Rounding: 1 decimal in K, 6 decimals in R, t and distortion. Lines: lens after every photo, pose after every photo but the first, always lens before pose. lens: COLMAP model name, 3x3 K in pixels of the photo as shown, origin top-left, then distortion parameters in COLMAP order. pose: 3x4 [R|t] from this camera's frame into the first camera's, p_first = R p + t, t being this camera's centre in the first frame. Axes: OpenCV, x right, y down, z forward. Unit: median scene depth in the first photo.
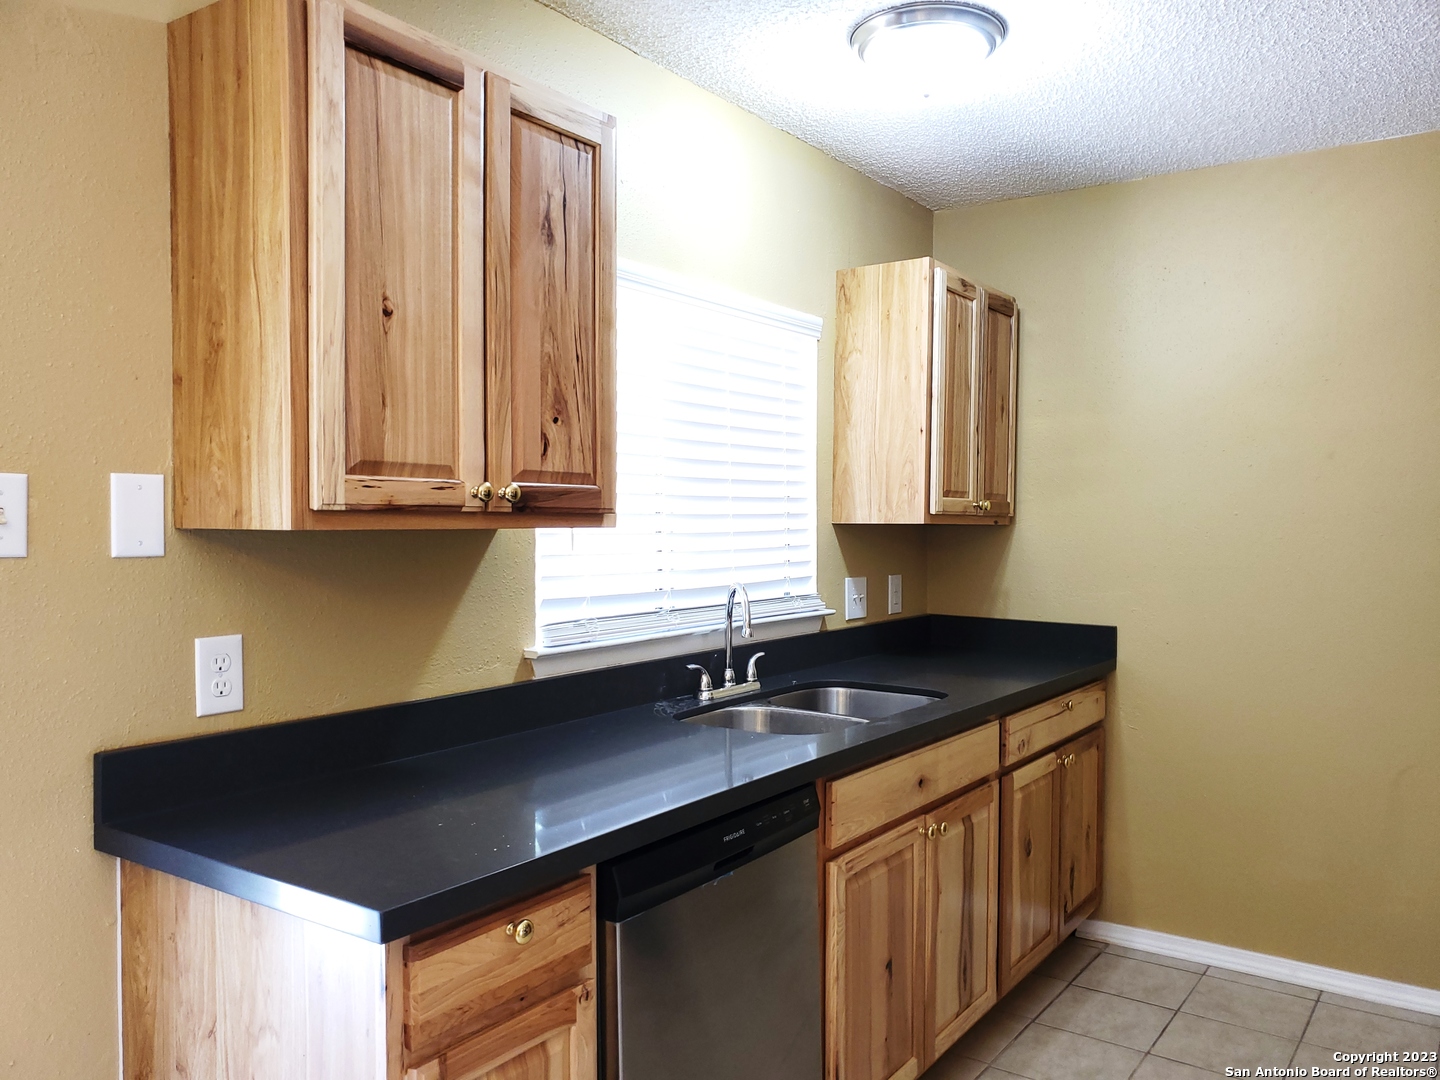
lens RADIAL K [[1127.0, 0, 717.2], [0, 1127.0, 541.9], [0, 0, 1]] dist [0.005354, -0.000506]
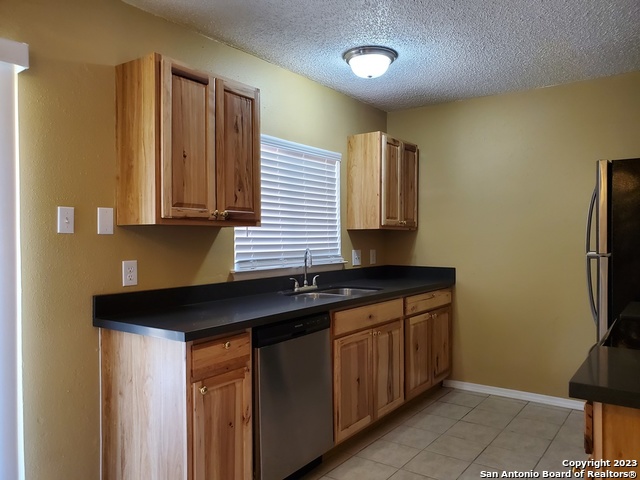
lens RADIAL K [[500.9, 0, 321.0], [0, 500.9, 238.4], [0, 0, 1]] dist [0.005354, -0.000506]
pose [[0.999952, -0.008354, -0.005070, 0.072102], [0.008245, 0.999744, -0.021068, 0.045726], [0.005245, 0.021025, 0.999765, -0.302315]]
